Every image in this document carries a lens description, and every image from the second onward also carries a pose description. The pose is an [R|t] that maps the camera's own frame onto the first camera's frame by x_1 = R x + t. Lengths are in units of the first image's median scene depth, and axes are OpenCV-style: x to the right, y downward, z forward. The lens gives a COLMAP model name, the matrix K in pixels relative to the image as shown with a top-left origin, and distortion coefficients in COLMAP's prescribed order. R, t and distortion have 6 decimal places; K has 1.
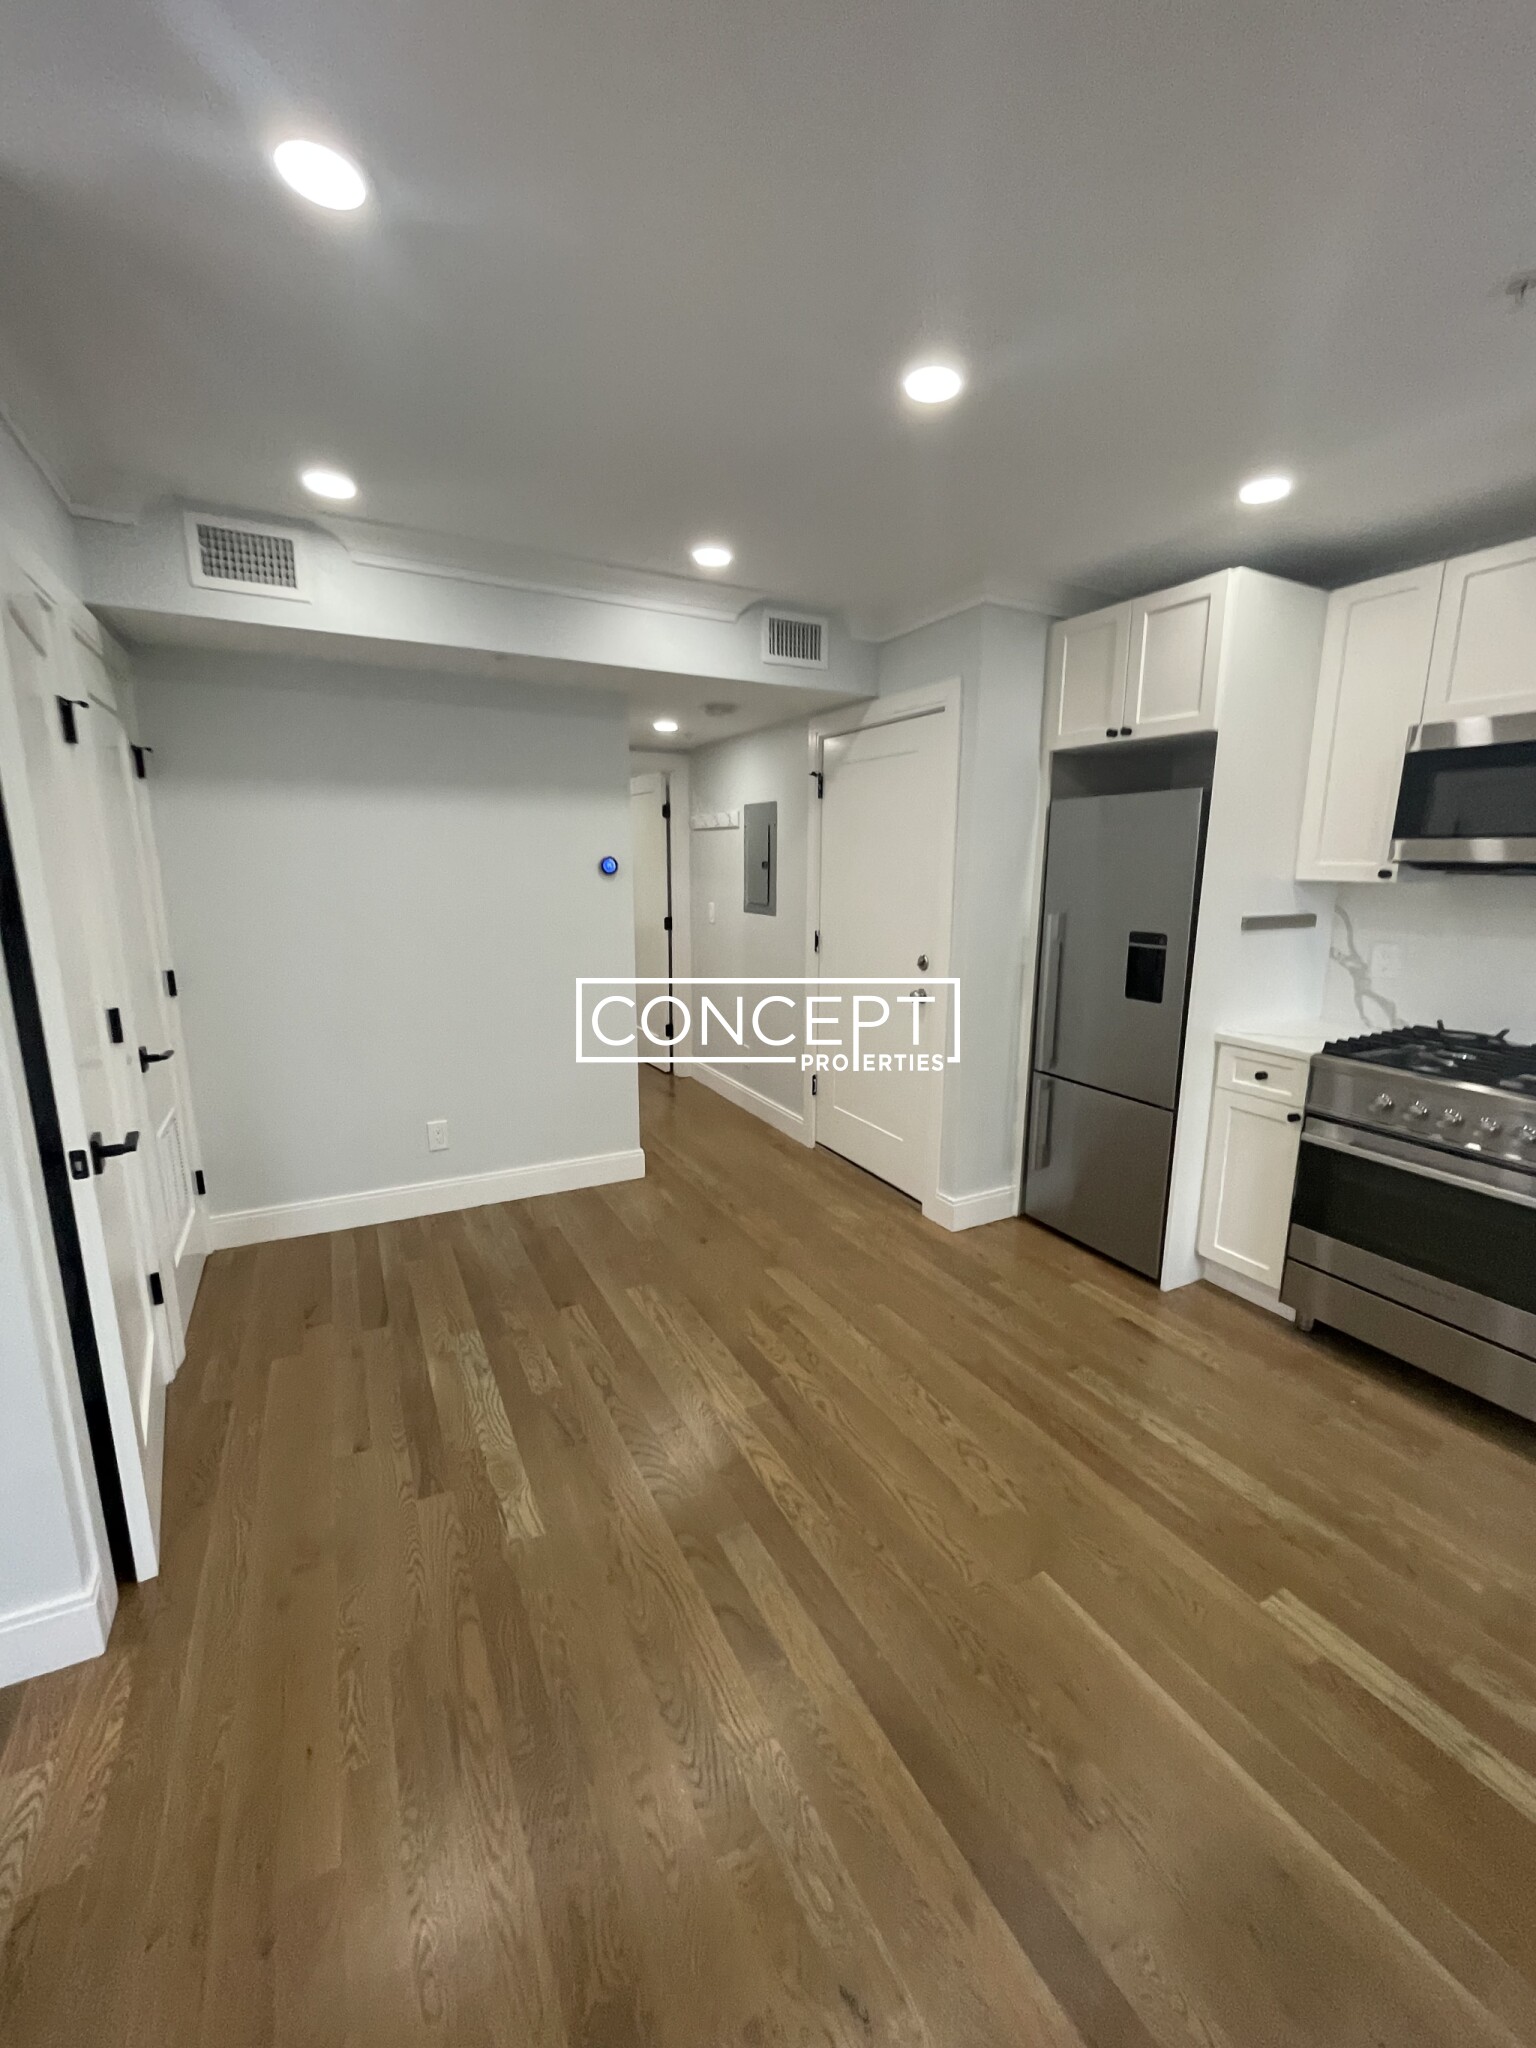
lens RADIAL K [[834.2, 0, 768.2], [0, 834.2, 1017.8], [0, 0, 1]] dist [-0.003421, 0.000754]
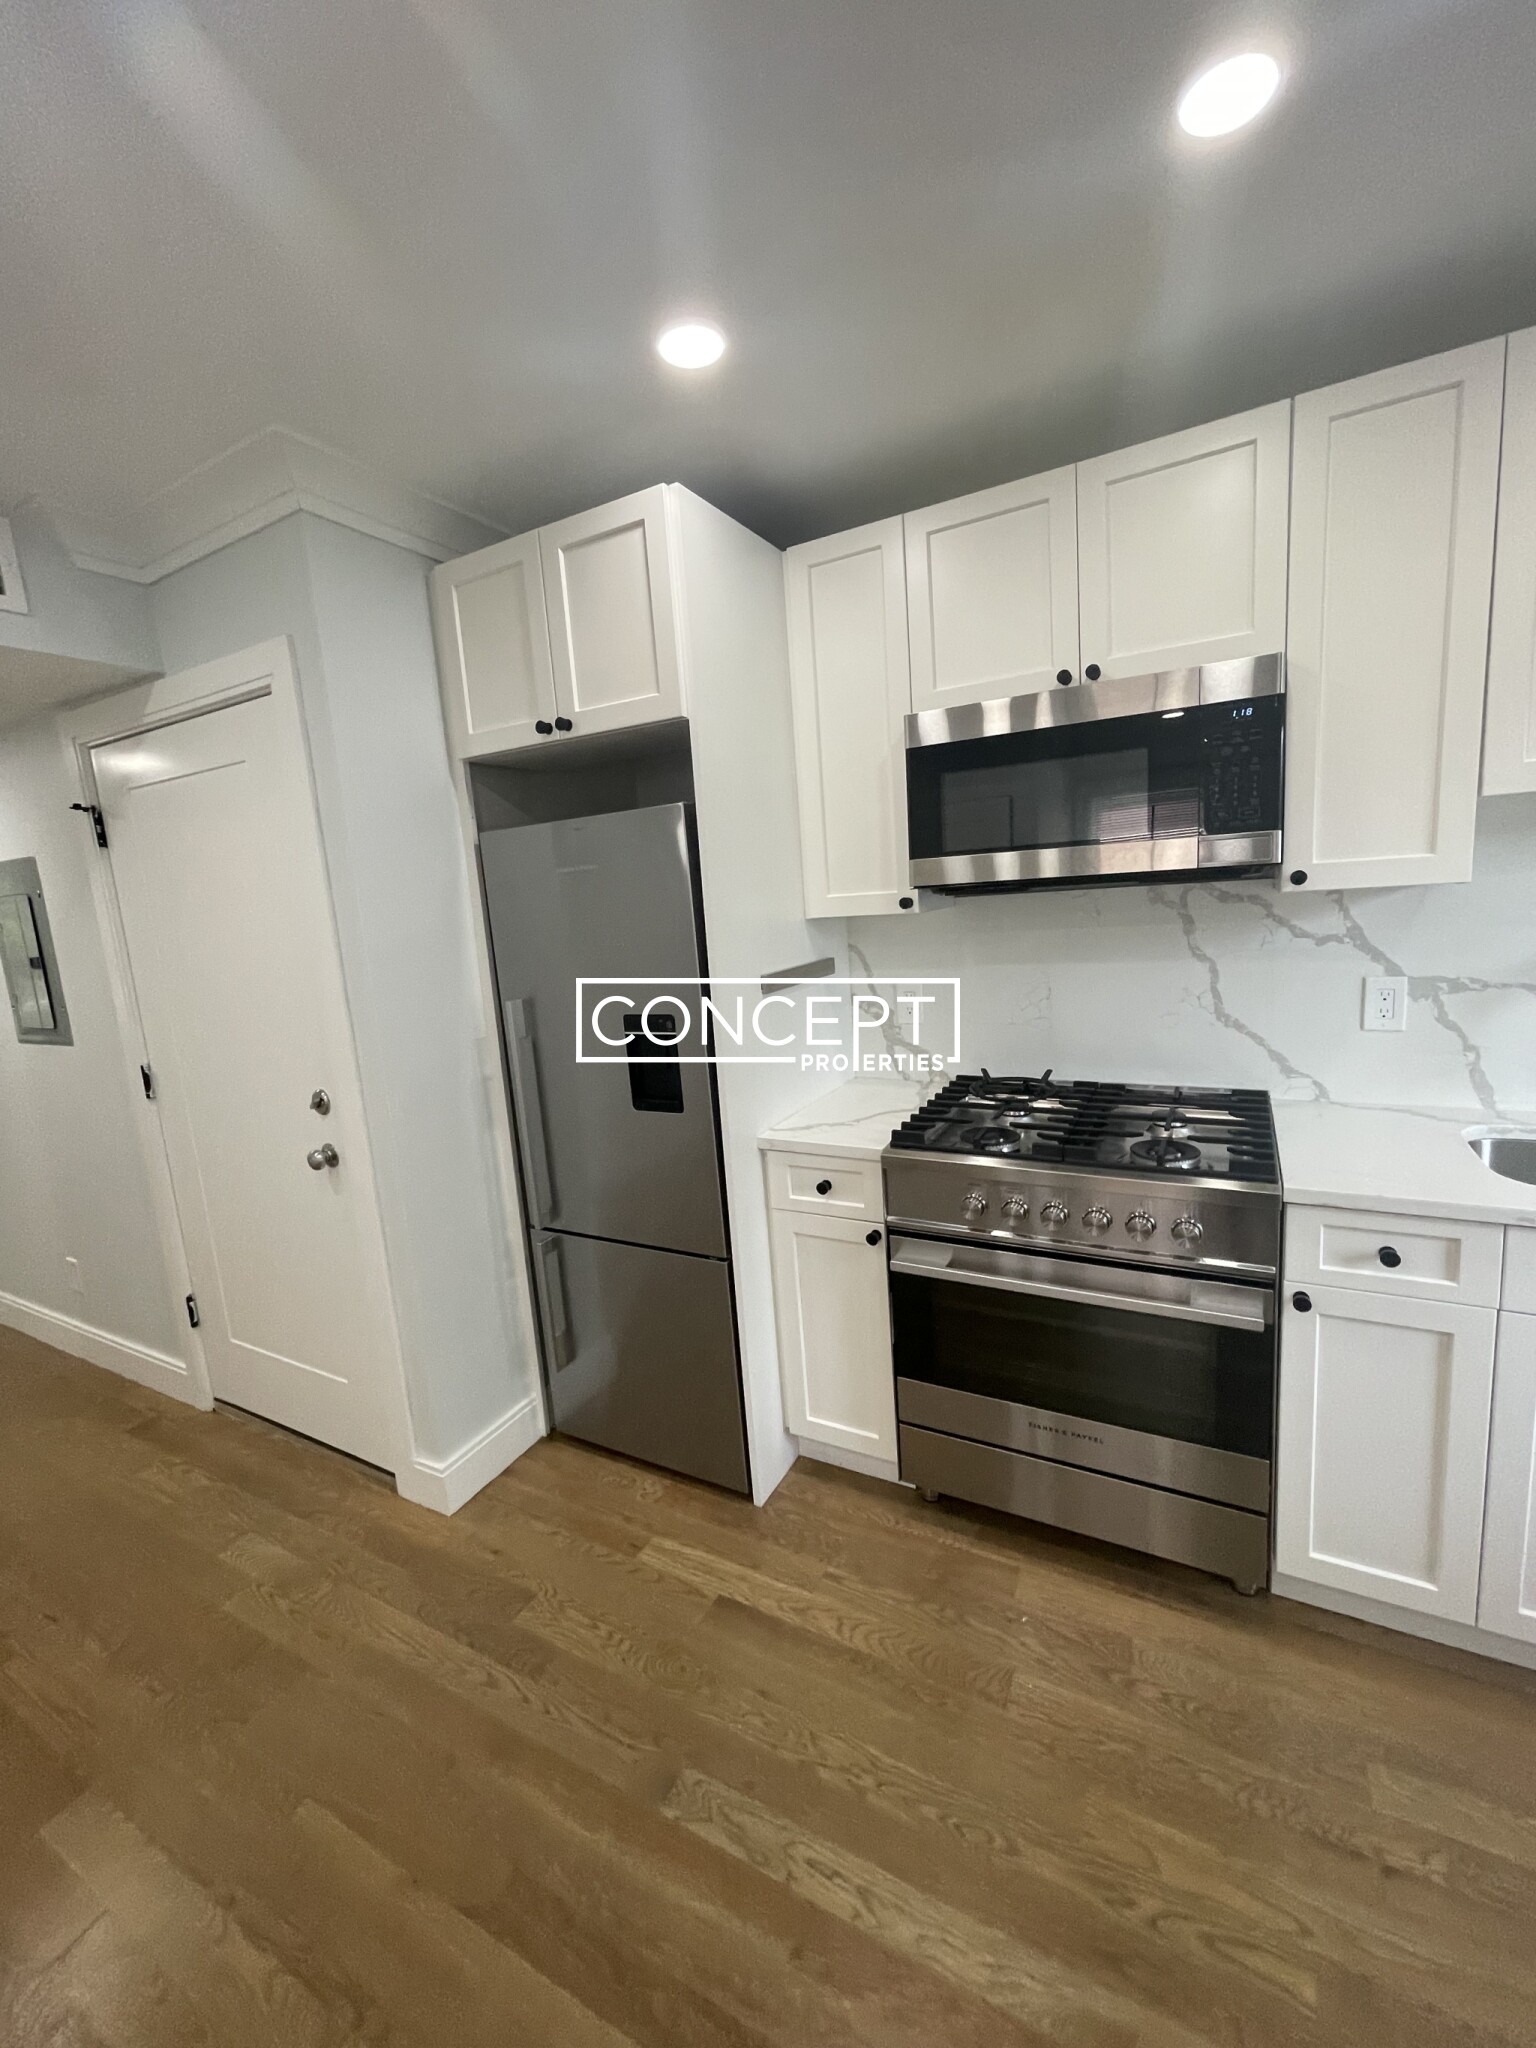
lens RADIAL K [[834.2, 0, 769.0], [0, 834.2, 1020.4], [0, 0, 1]] dist [-0.003421, 0.000754]
pose [[0.829355, -0.153891, 0.537110, 0.171655], [0.182251, 0.983252, 0.000302, -0.080169], [-0.528161, 0.097639, 0.843512, 0.375396]]
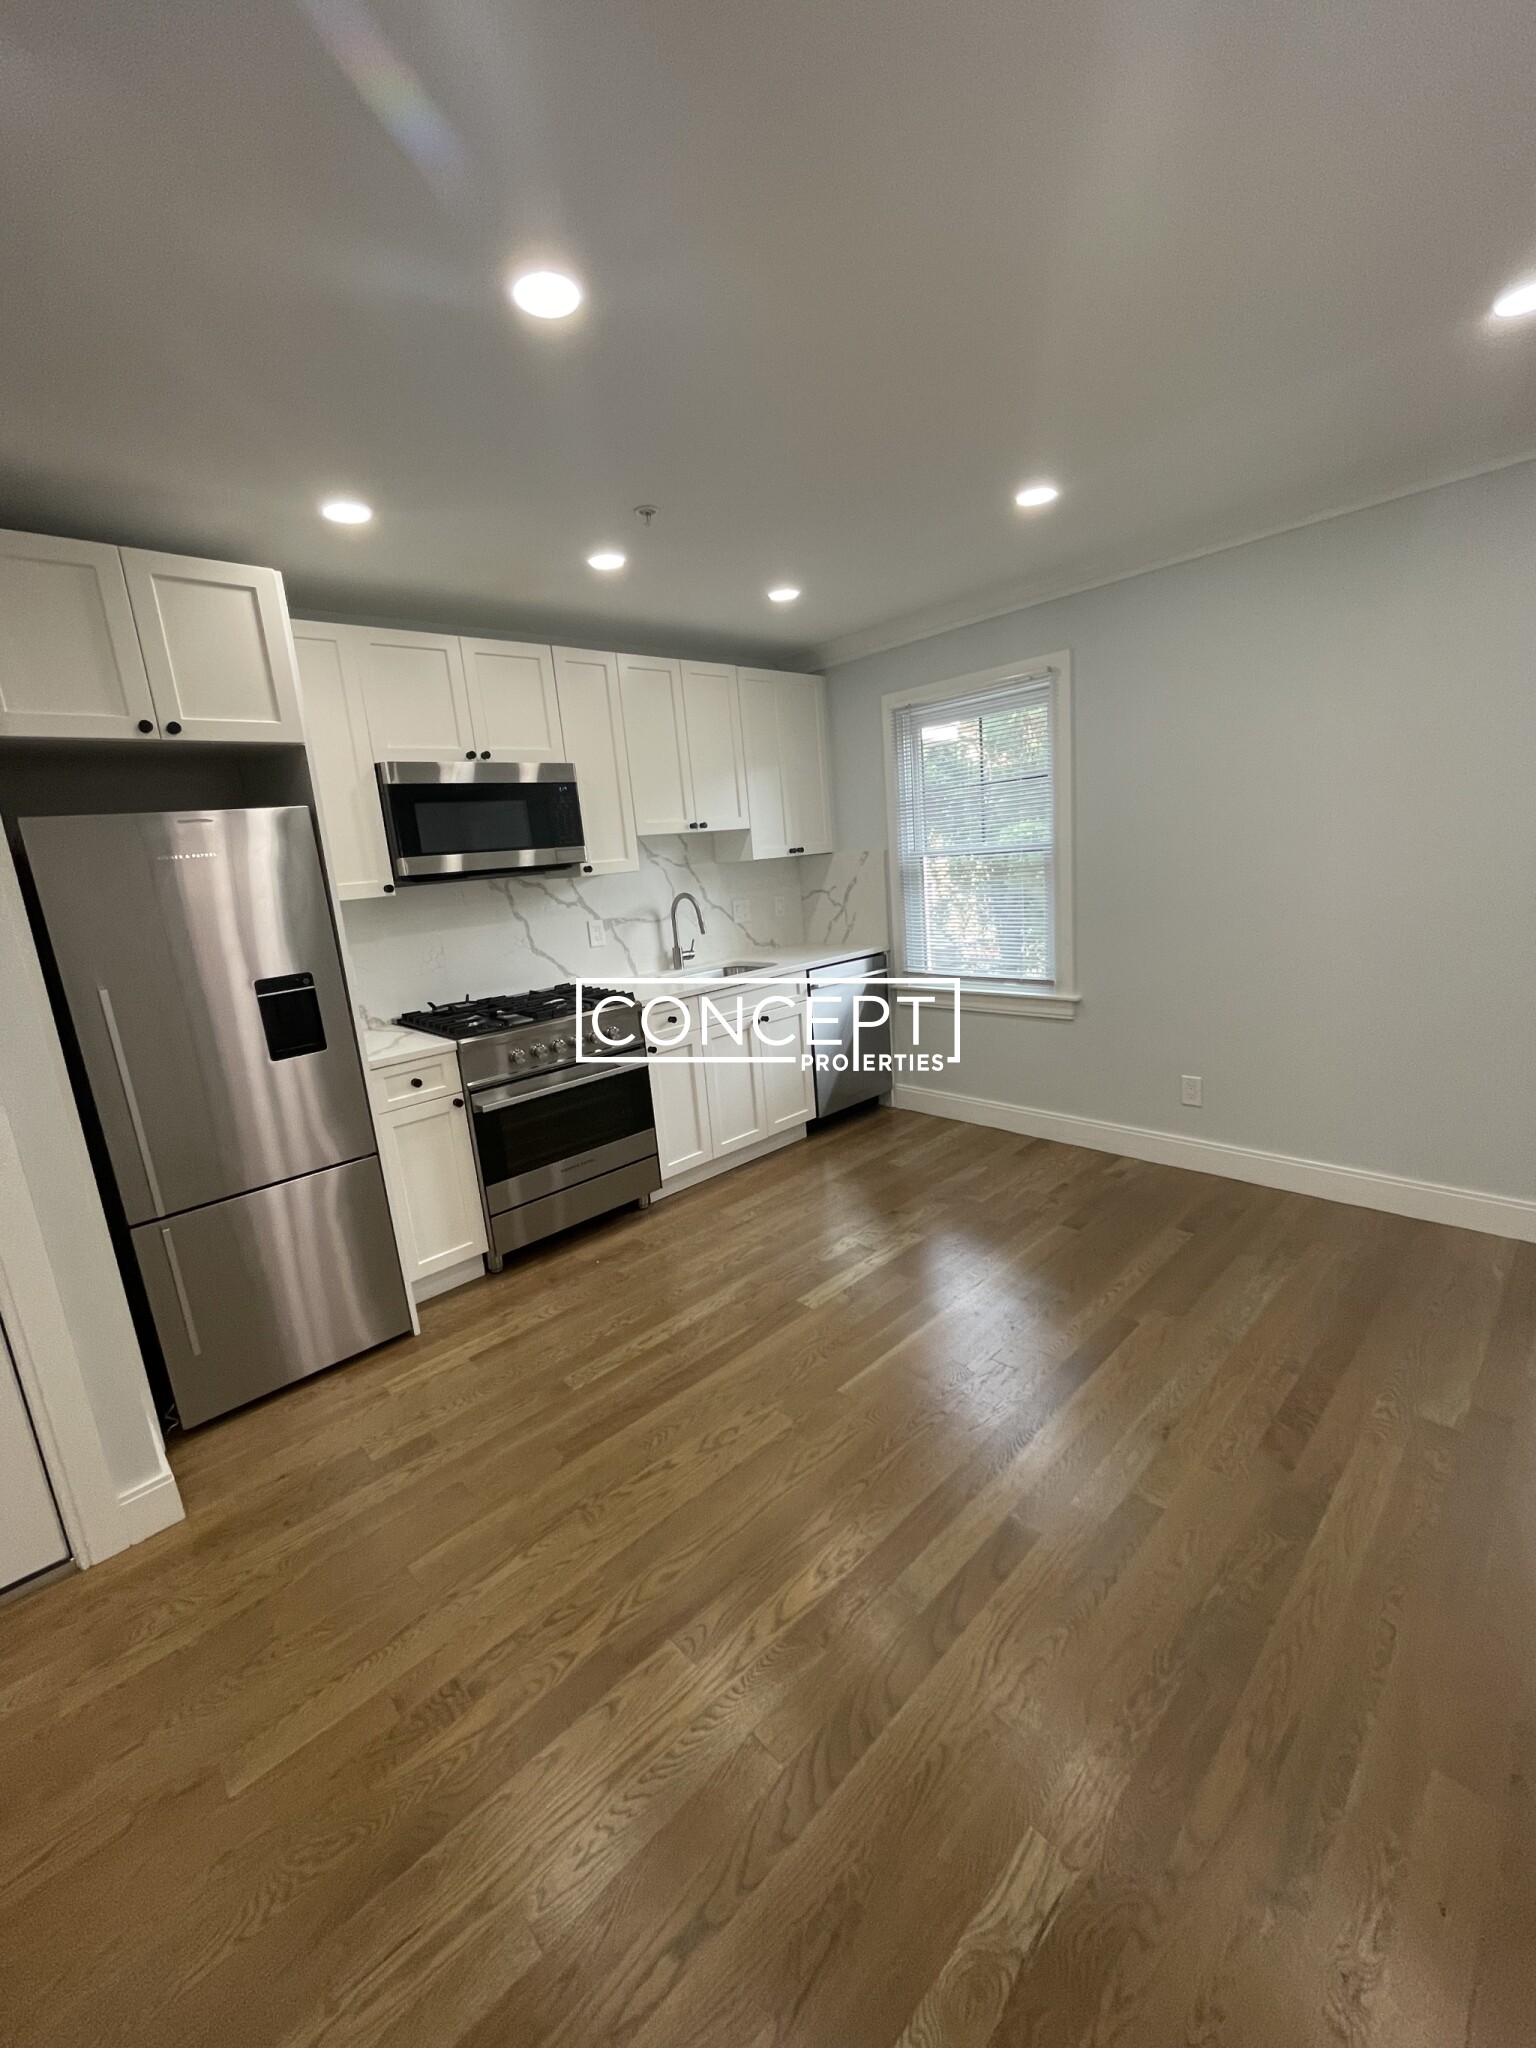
lens RADIAL K [[834.2, 0, 768.6], [0, 834.2, 1019.7], [0, 0, 1]] dist [-0.003421, 0.000754]
pose [[-0.276002, -0.182377, 0.943696, -0.485466], [0.260190, 0.930997, 0.256020, -0.151264], [-0.925270, 0.316202, -0.209505, 0.750371]]
